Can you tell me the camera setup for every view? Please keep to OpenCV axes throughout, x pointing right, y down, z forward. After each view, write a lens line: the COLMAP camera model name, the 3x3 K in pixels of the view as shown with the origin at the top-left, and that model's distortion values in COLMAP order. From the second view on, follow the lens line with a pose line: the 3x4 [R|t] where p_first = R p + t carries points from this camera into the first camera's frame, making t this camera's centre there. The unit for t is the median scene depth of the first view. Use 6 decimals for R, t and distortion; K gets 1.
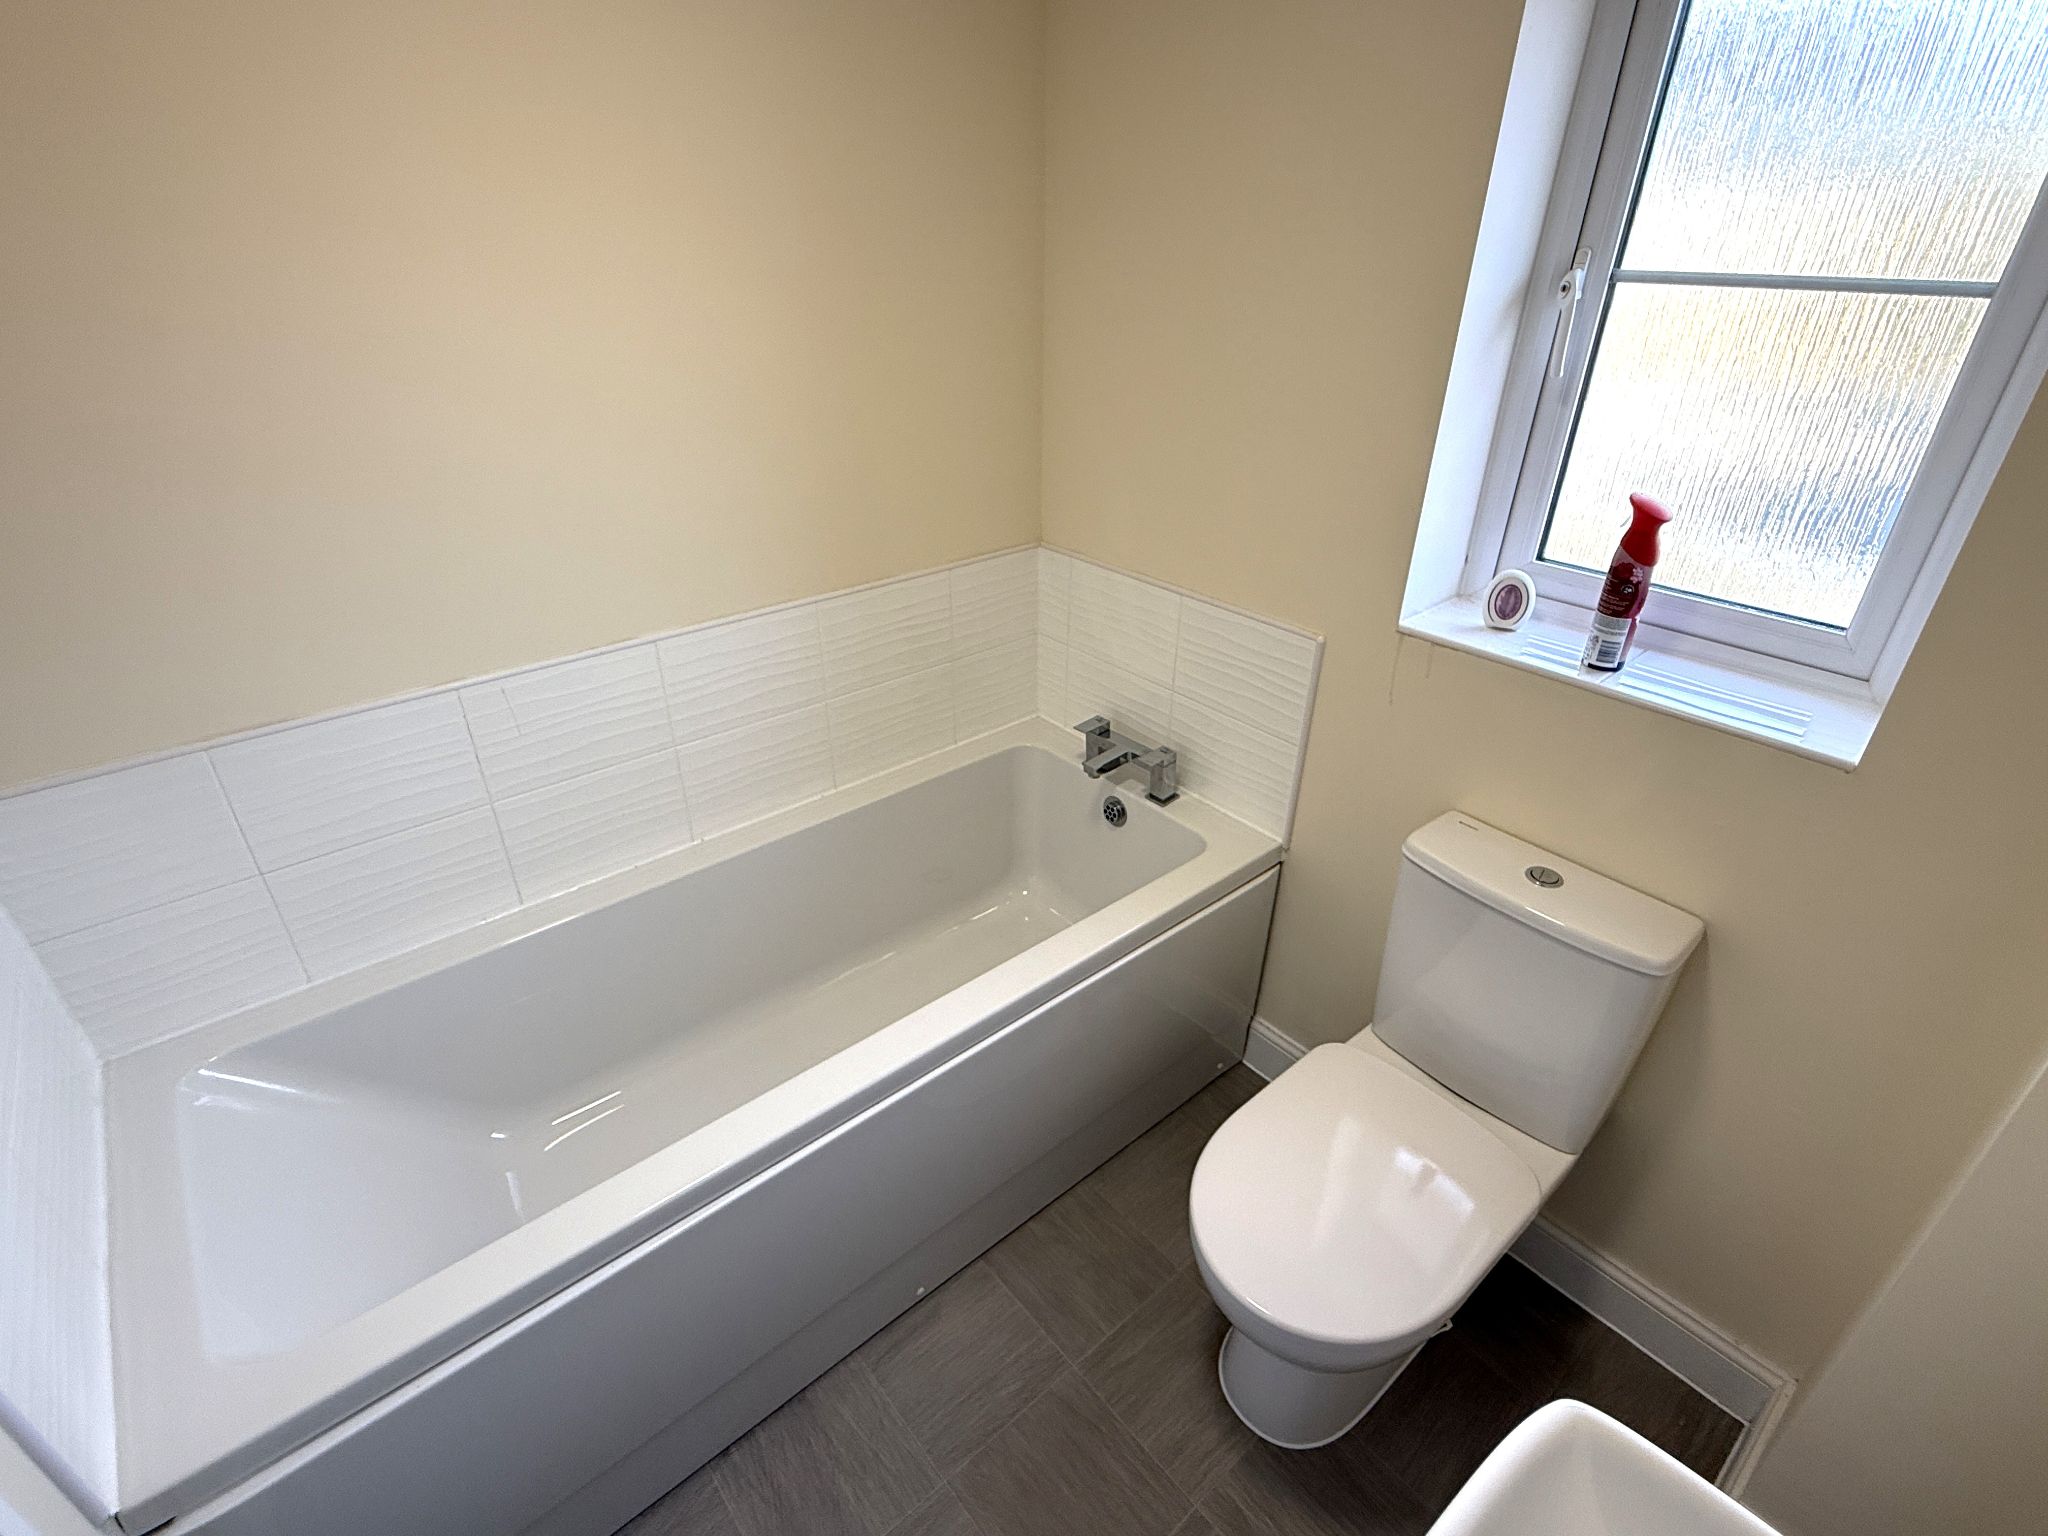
lens RADIAL K [[980.3, 0, 1020.2], [0, 980.3, 774.4], [0, 0, 1]] dist [-0.000979, -0.000136]
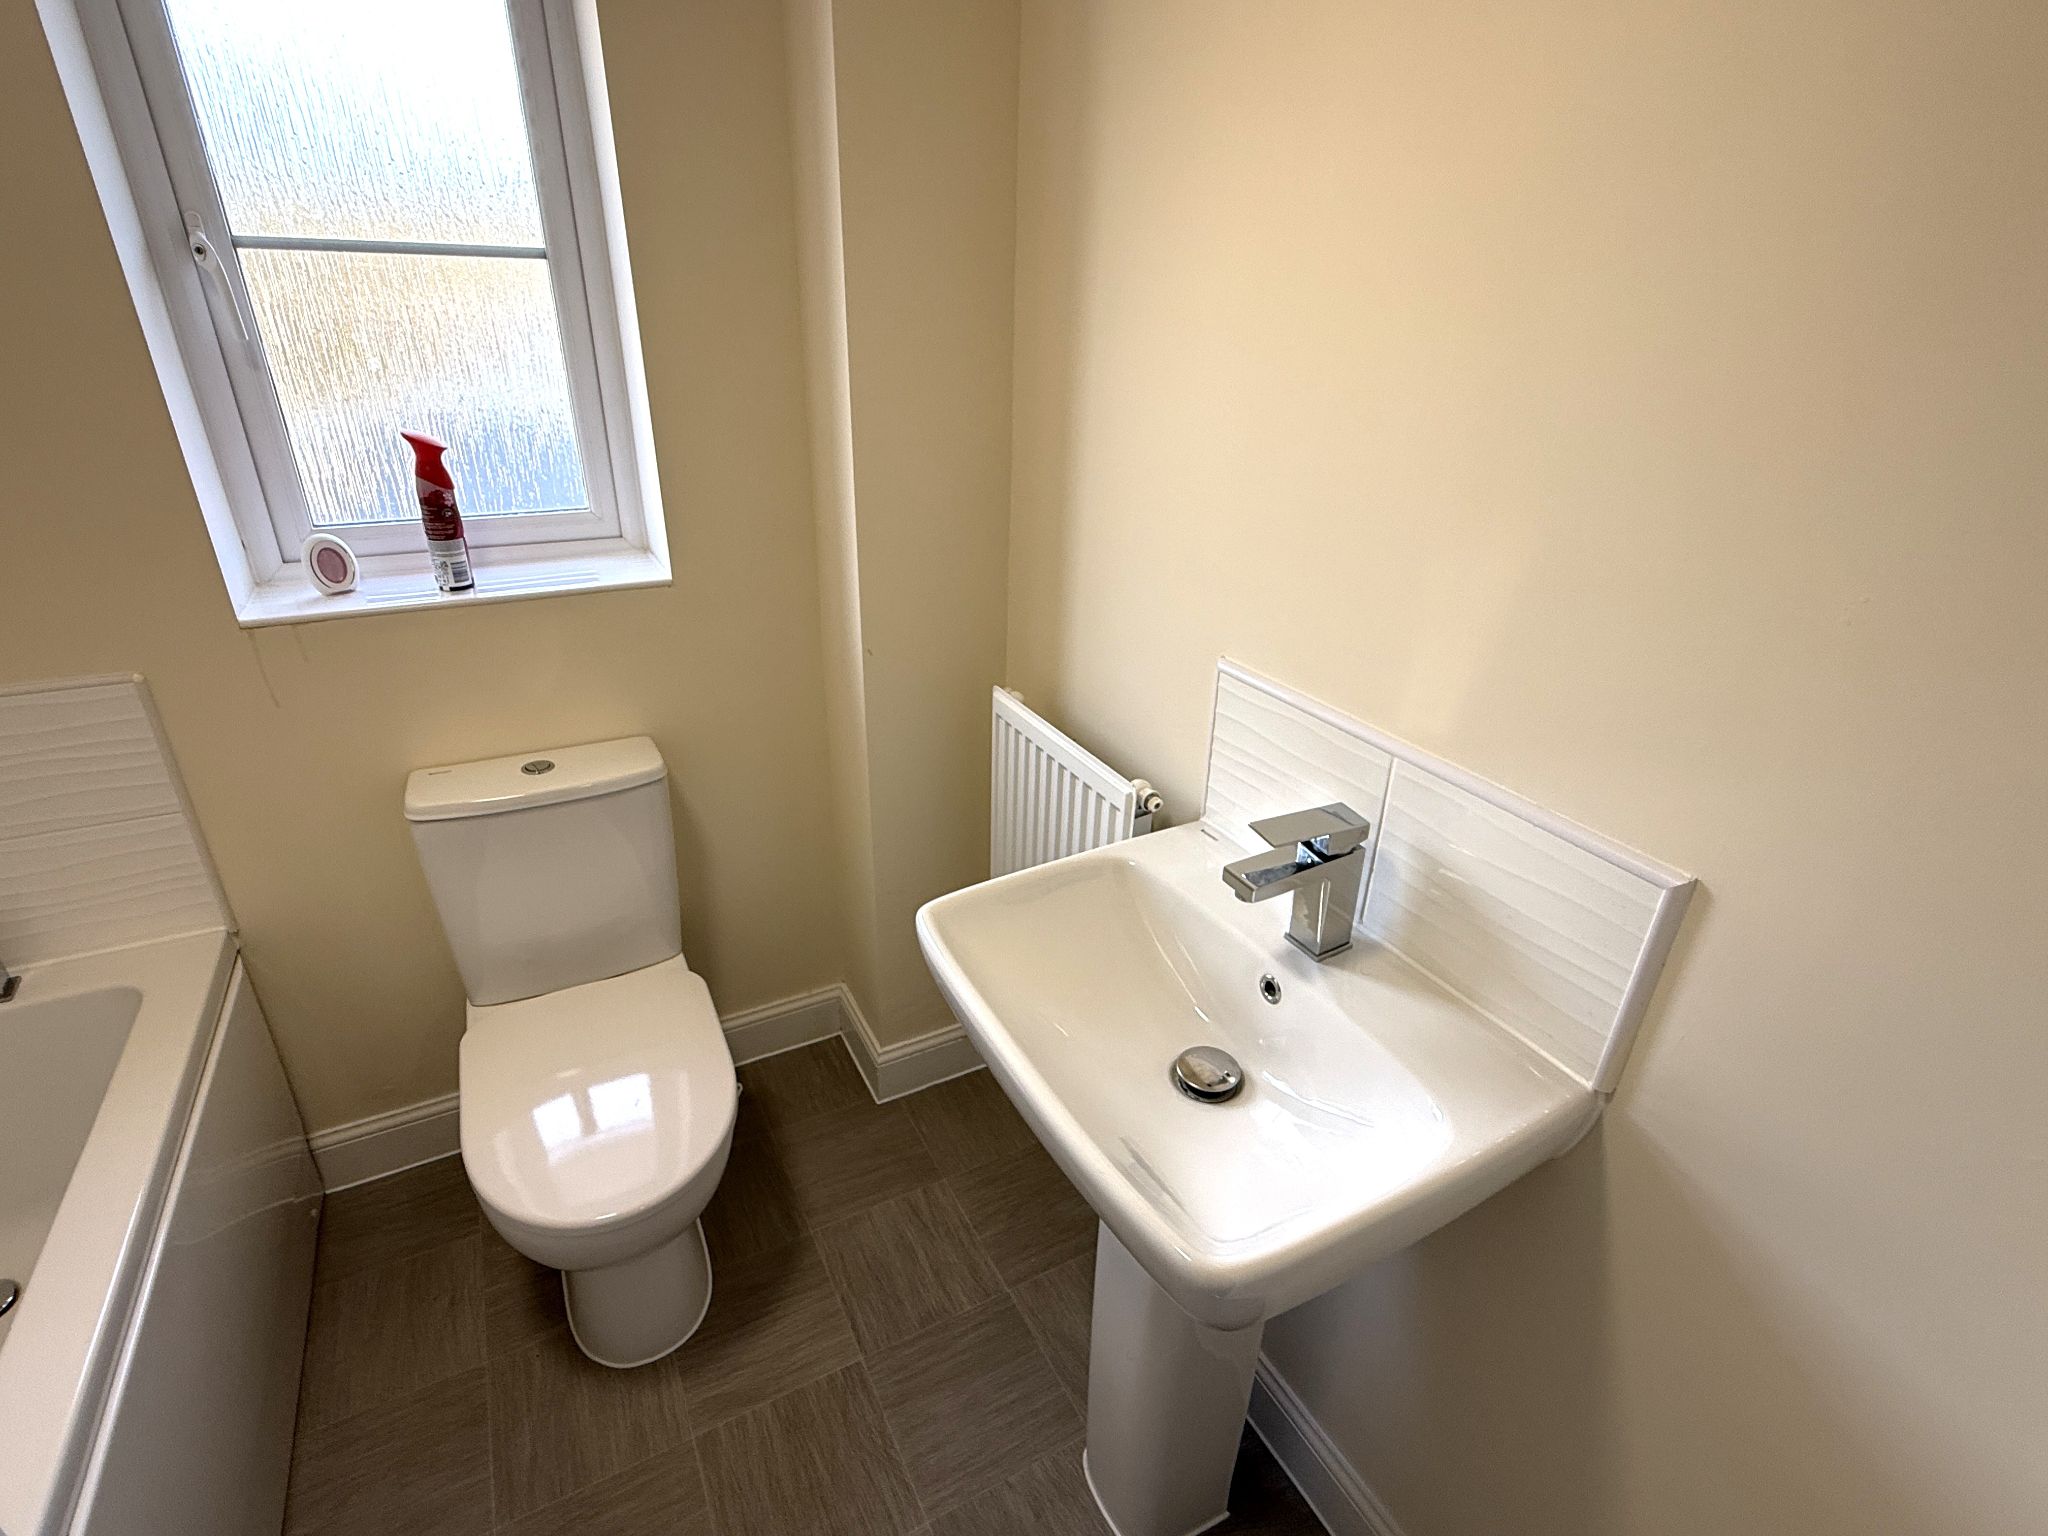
lens RADIAL K [[980.3, 0, 1020.2], [0, 980.3, 774.4], [0, 0, 1]] dist [-0.000979, -0.000136]
pose [[0.203777, -0.422475, 0.883170, -0.333945], [0.461765, 0.836928, 0.293810, 0.033937], [-0.863278, 0.347945, 0.365631, 0.098332]]
